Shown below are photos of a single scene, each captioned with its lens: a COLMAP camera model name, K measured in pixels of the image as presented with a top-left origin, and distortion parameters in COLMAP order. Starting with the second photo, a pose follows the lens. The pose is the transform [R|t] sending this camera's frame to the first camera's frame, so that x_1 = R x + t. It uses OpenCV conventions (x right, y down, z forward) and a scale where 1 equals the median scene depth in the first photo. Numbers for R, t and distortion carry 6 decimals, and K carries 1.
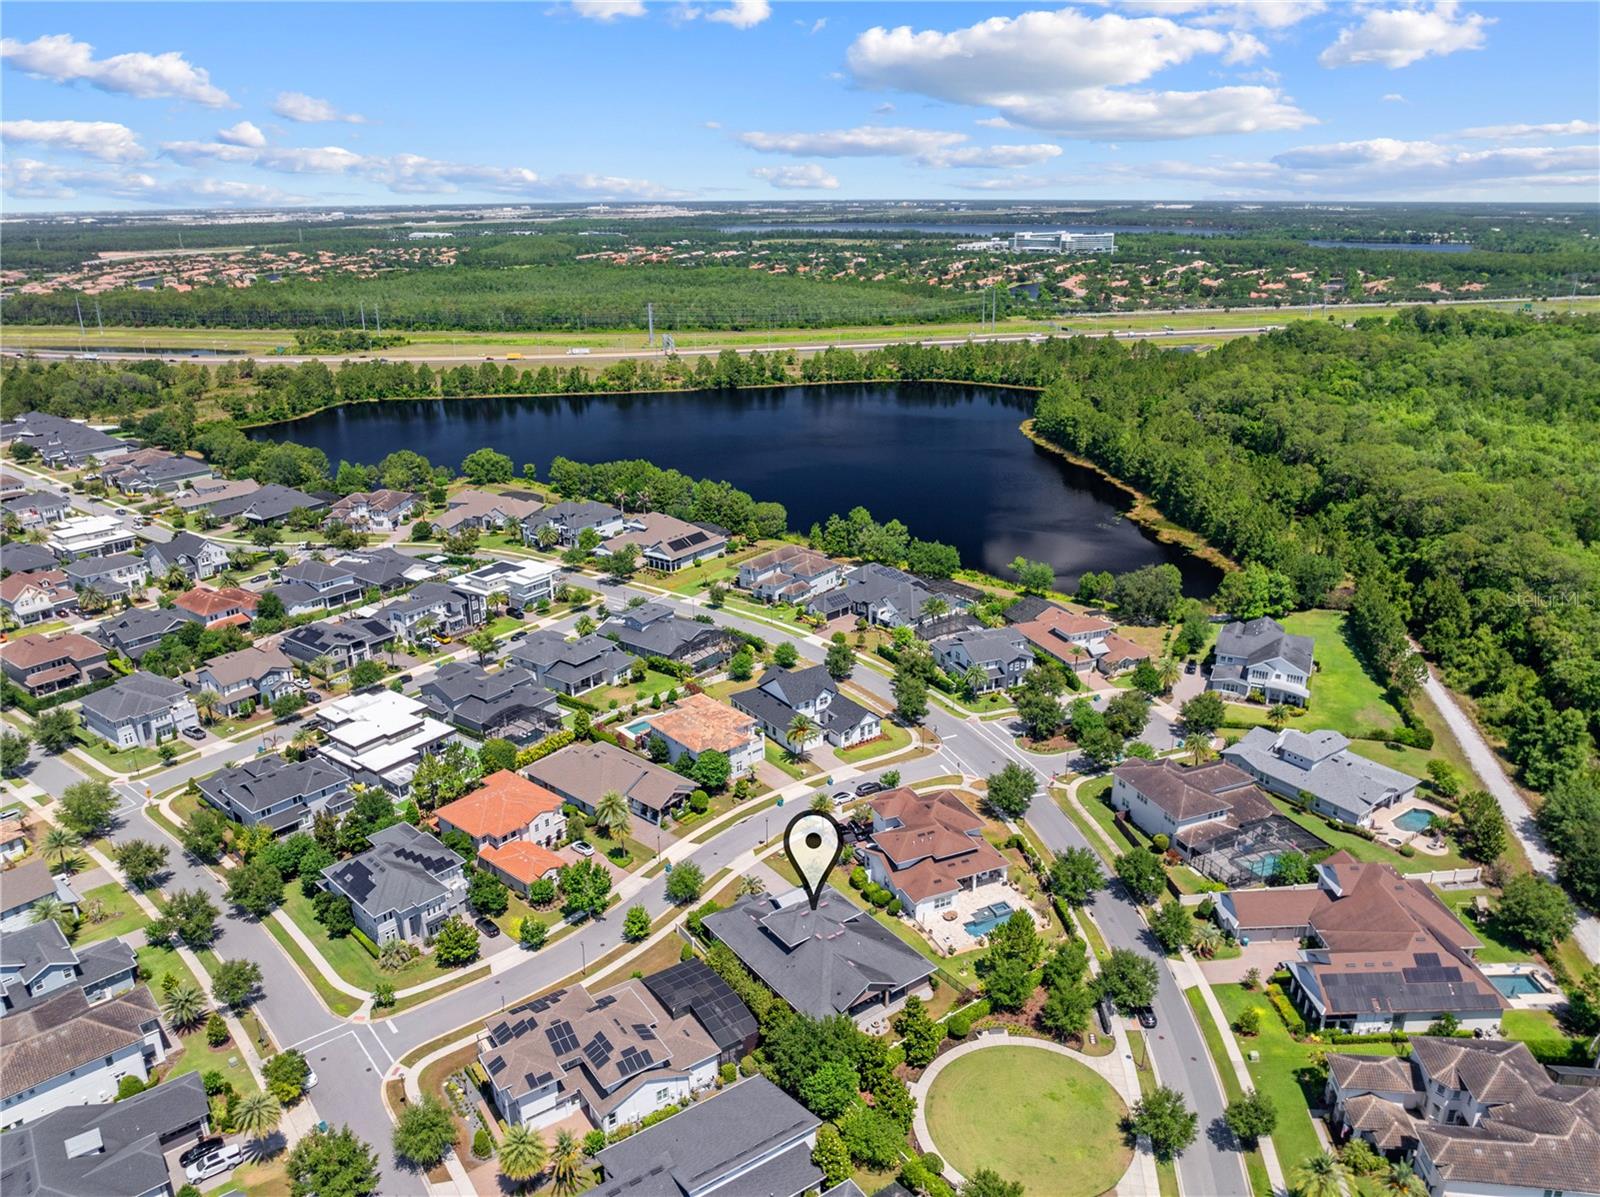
lens RADIAL K [[1113.0, 0, 800.0], [0, 1113.0, 598.5], [0, 0, 1]] dist [-0.037359, -0.002217]
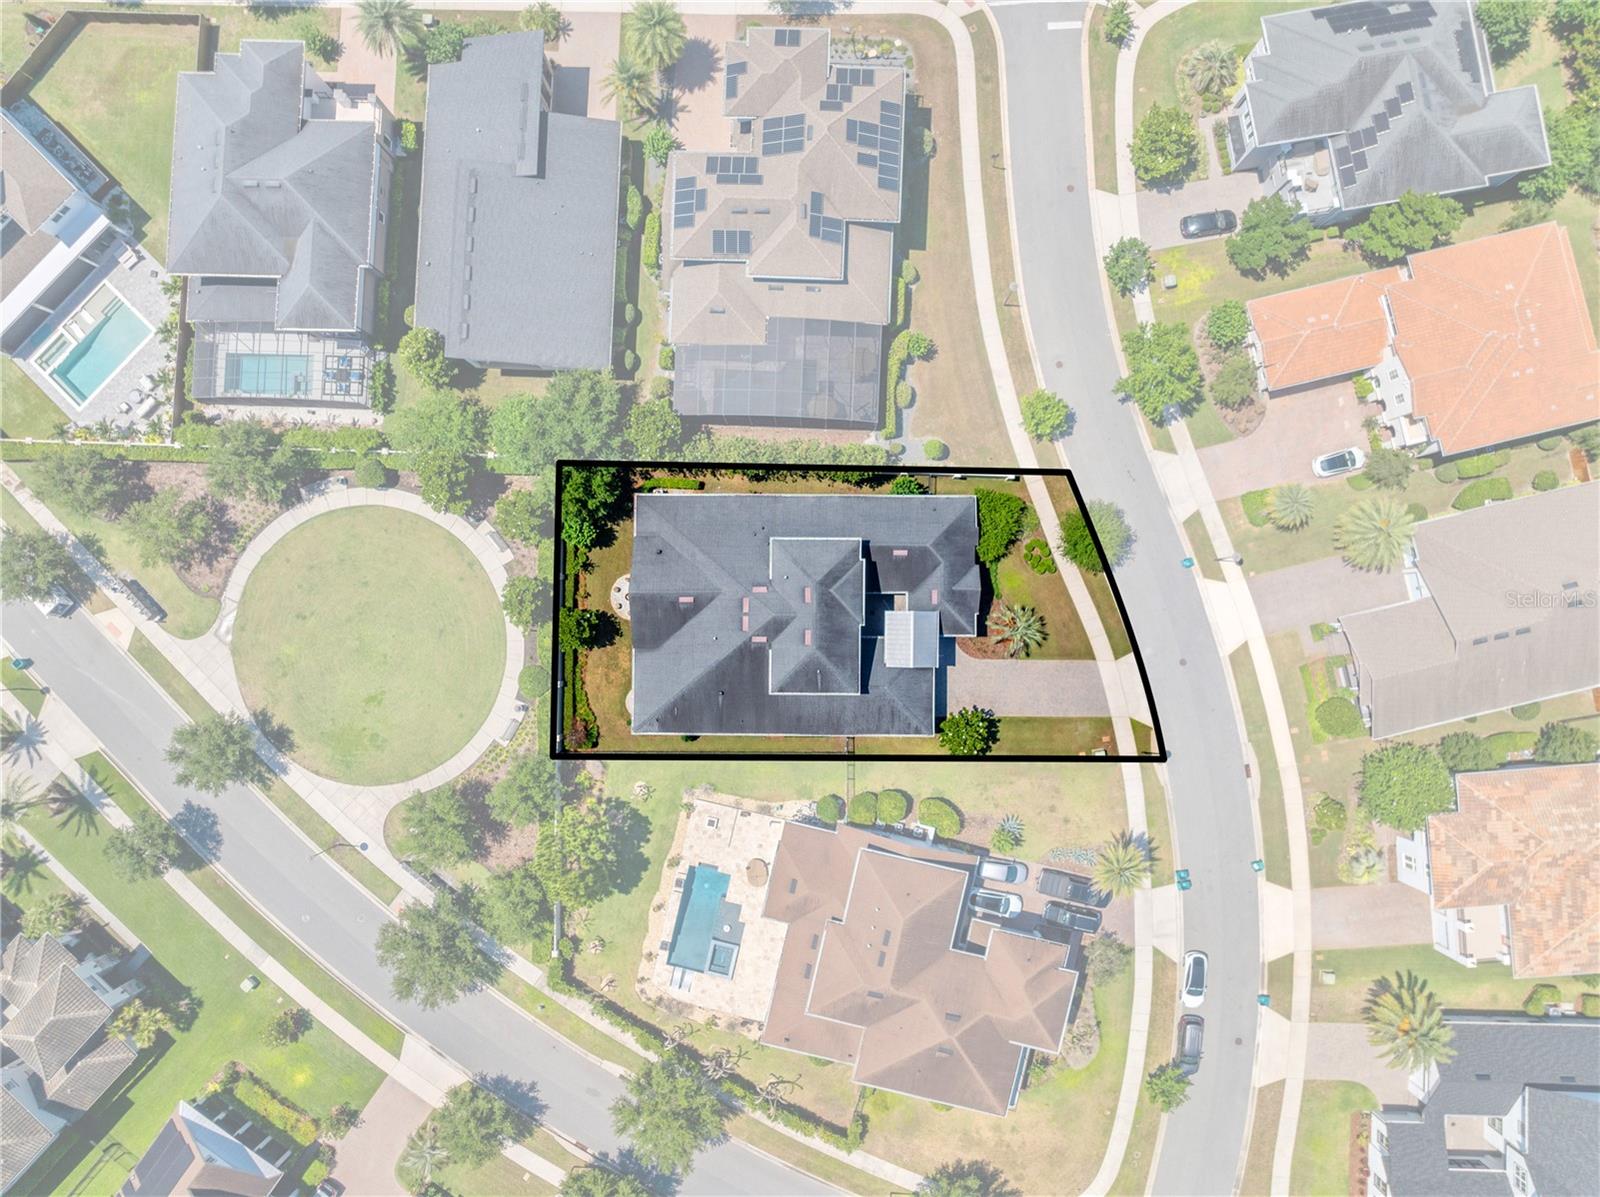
lens RADIAL K [[1113.0, 0, 800.0], [0, 1113.0, 598.5], [0, 0, 1]] dist [-0.037359, -0.002217]
pose [[-0.589079, 0.808071, -0.002799, 0.009366], [-0.265692, -0.190414, 0.945066, -0.234835], [0.763147, 0.557462, 0.326867, 0.735612]]
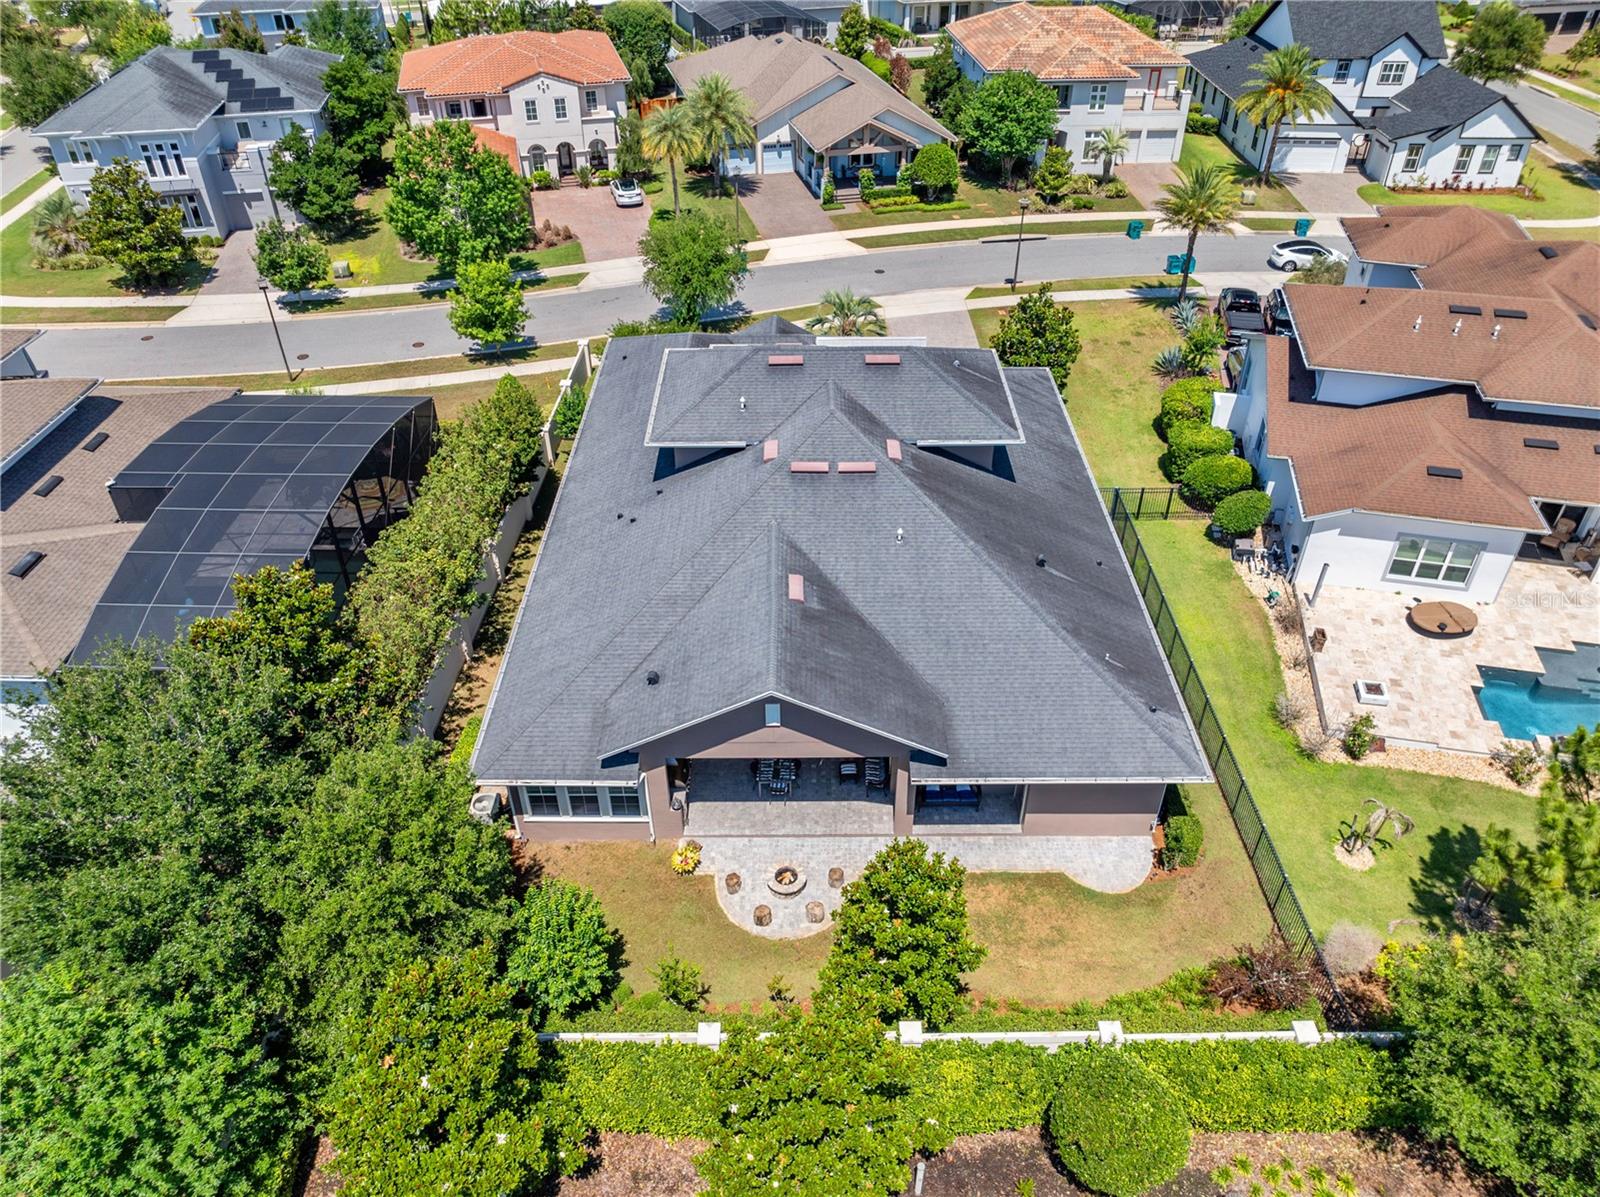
lens RADIAL K [[1115.4, 0, 805.3], [0, 1115.4, 596.6], [0, 0, 1]] dist [-0.014798, -0.005010]
pose [[0.813997, 0.360497, -0.455468, 0.128790], [-0.206703, 0.912557, 0.352865, 0.221092], [0.542847, -0.193085, 0.817334, 0.715210]]
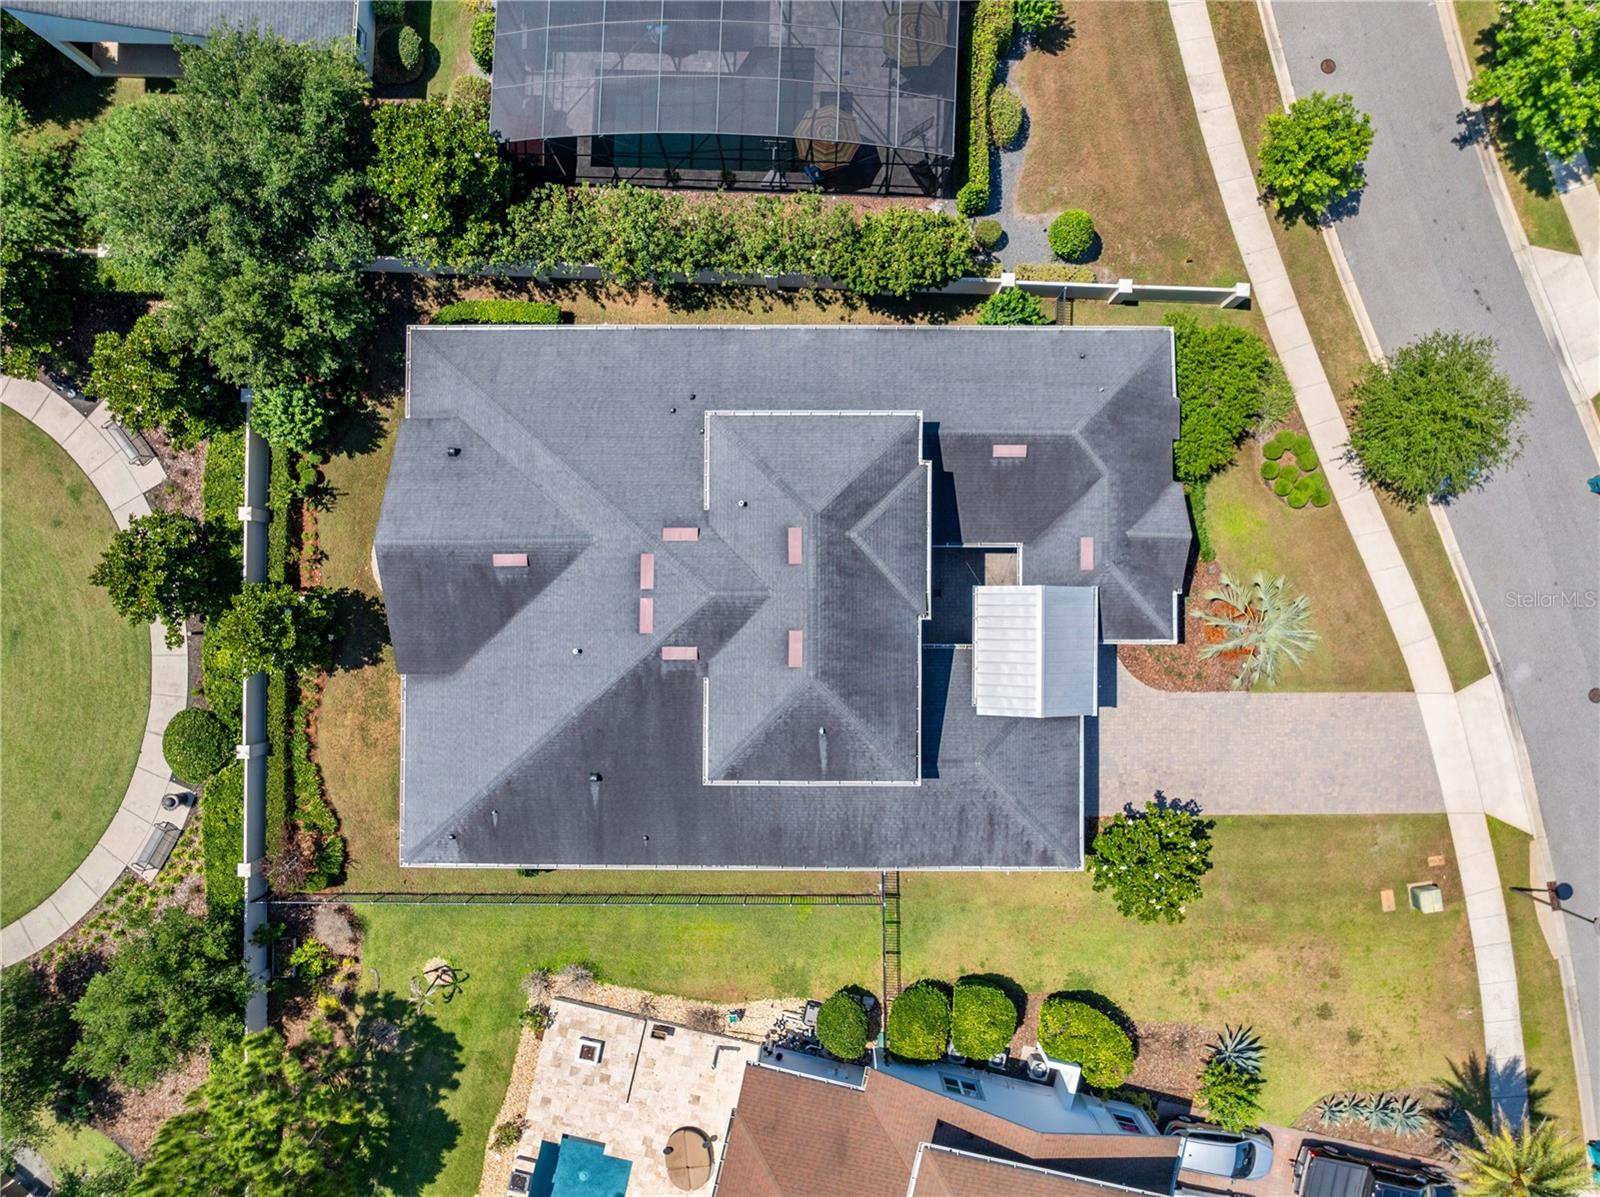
lens RADIAL K [[1115.4, 0, 805.3], [0, 1115.4, 596.6], [0, 0, 1]] dist [-0.014798, -0.005010]
pose [[-0.586294, 0.810084, -0.004831, 0.012272], [-0.271492, -0.190865, 0.943326, 0.053399], [0.763251, 0.554378, 0.331834, 0.844094]]
